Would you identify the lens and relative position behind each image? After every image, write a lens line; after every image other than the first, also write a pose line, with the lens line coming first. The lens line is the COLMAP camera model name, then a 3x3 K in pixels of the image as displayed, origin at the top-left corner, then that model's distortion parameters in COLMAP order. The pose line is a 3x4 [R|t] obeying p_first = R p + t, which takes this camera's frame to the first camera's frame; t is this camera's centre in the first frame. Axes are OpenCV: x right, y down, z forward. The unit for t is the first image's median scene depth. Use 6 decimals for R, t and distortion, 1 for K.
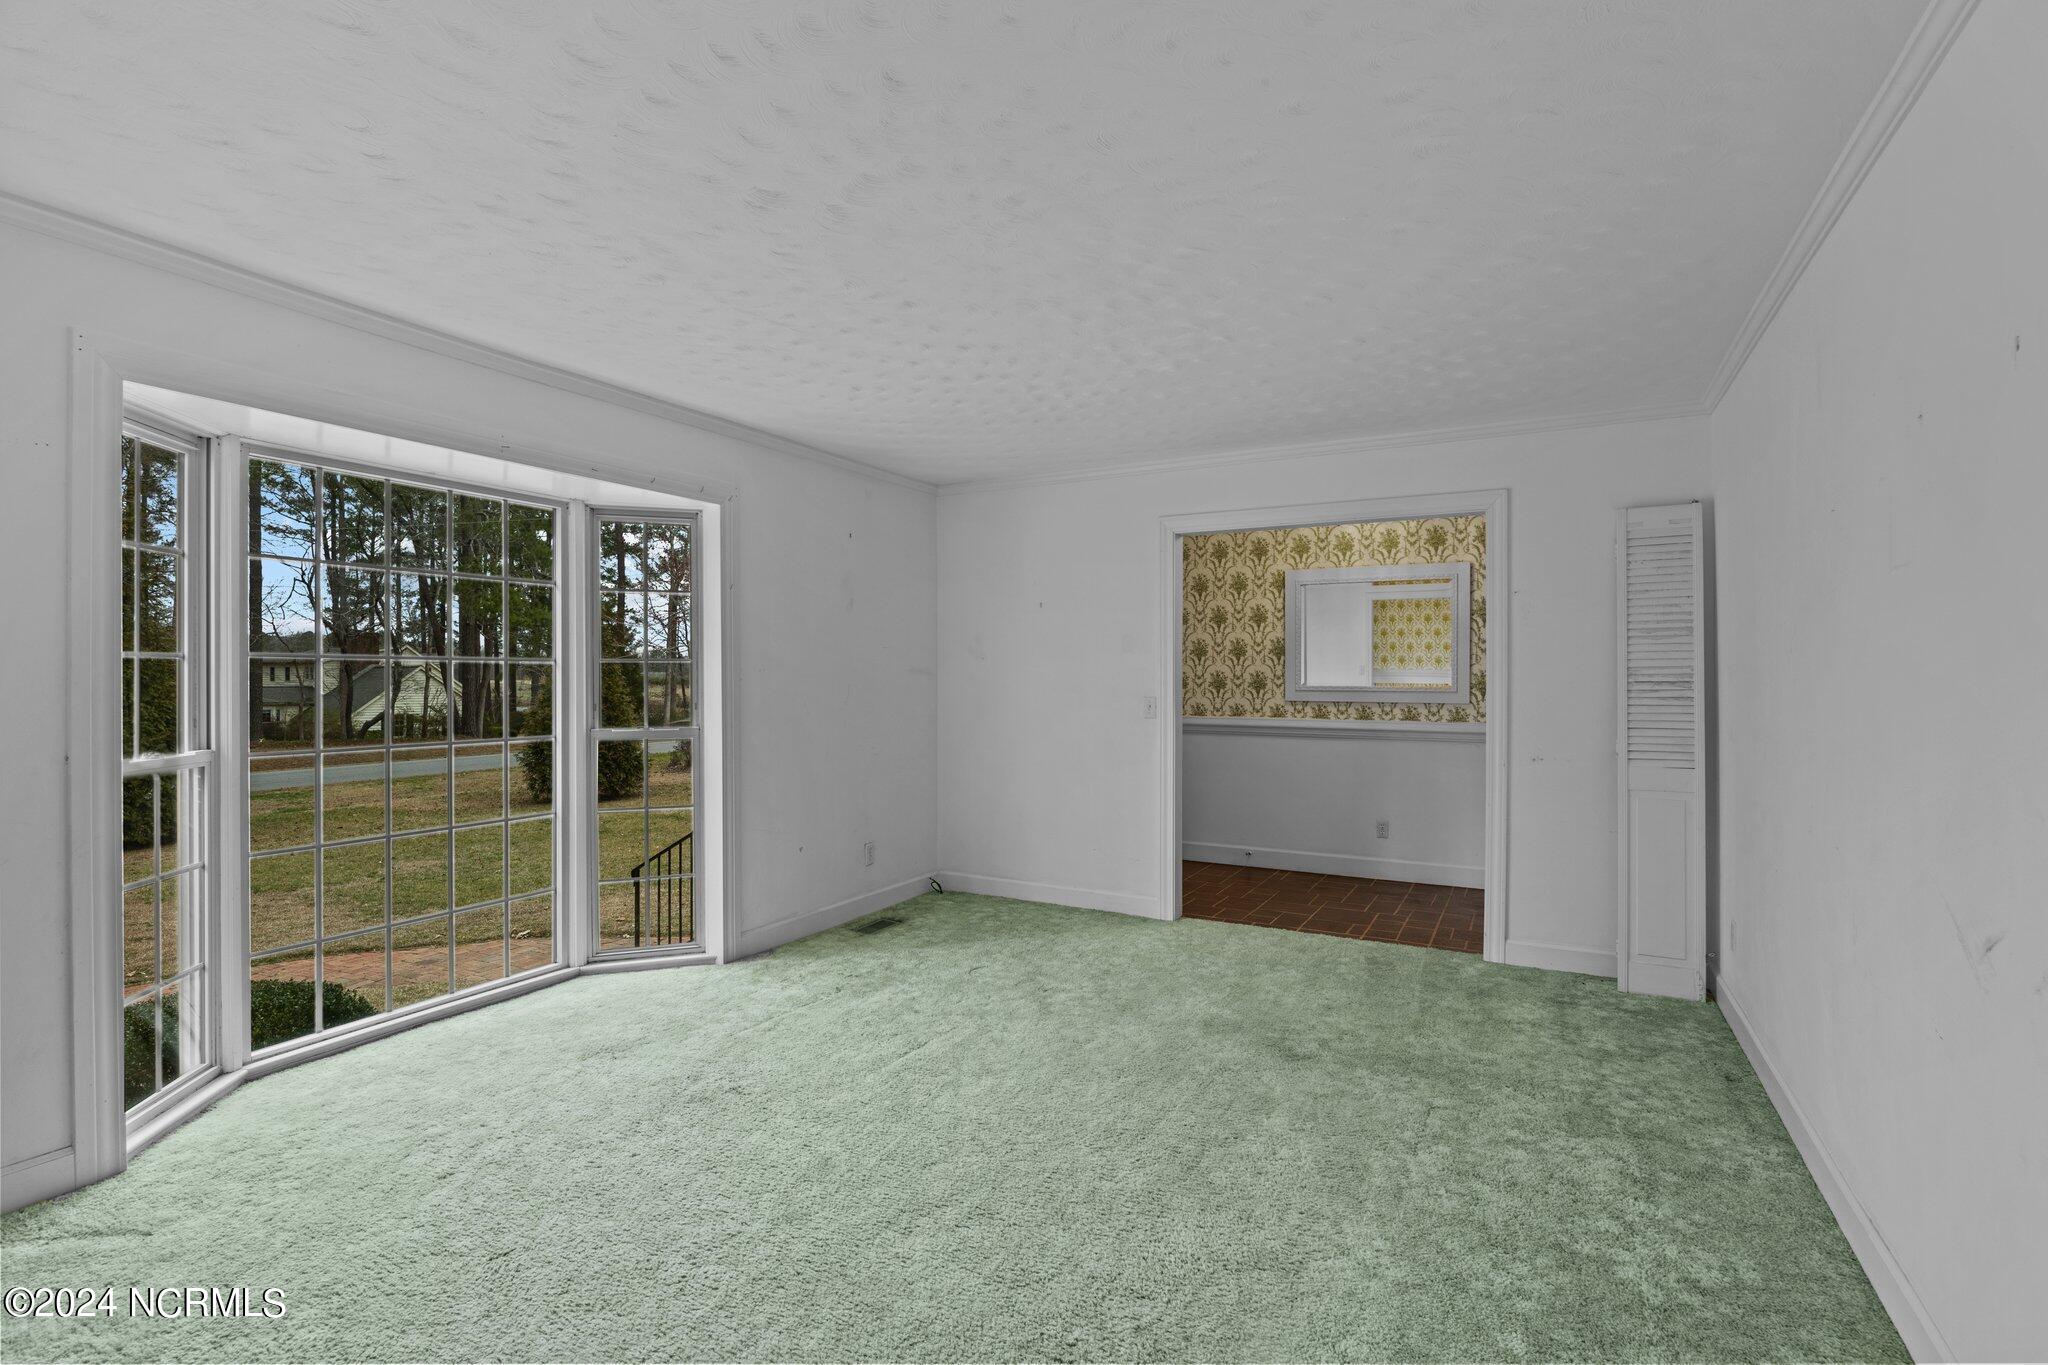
lens RADIAL K [[971.8, 0, 1029.0], [0, 971.8, 683.2], [0, 0, 1]] dist [-0.017655, -0.000414]
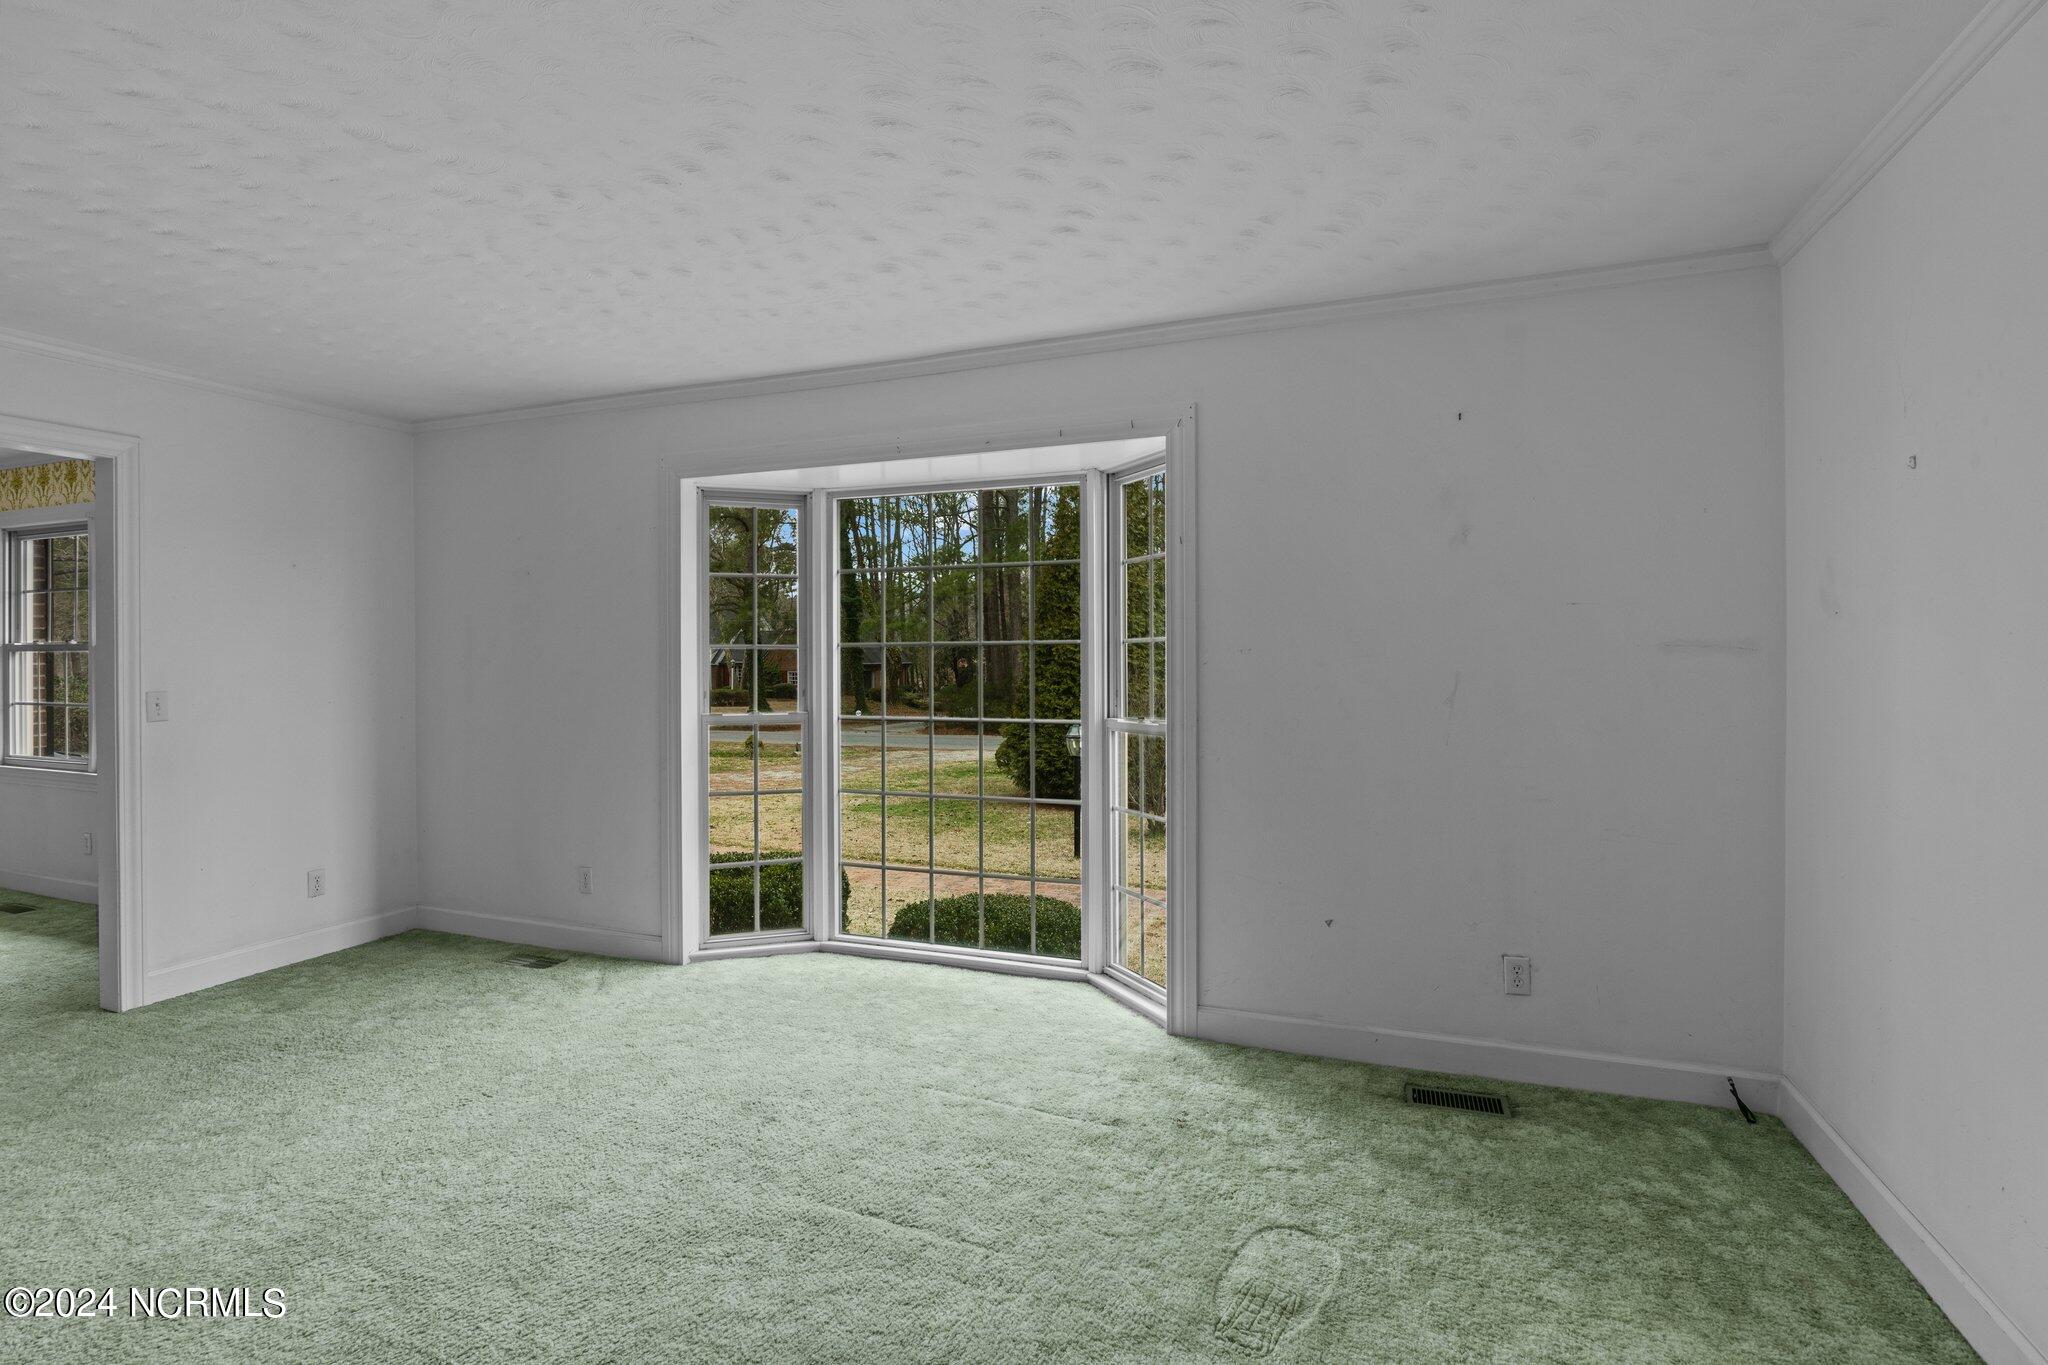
lens RADIAL K [[971.8, 0, 1027.6], [0, 971.8, 667.9], [0, 0, 1]] dist [-0.017655, -0.000414]
pose [[0.114400, 0.007487, -0.993407, 0.464126], [-0.004071, 0.999967, 0.007068, -0.005927], [0.993426, 0.003235, 0.114426, 0.857301]]
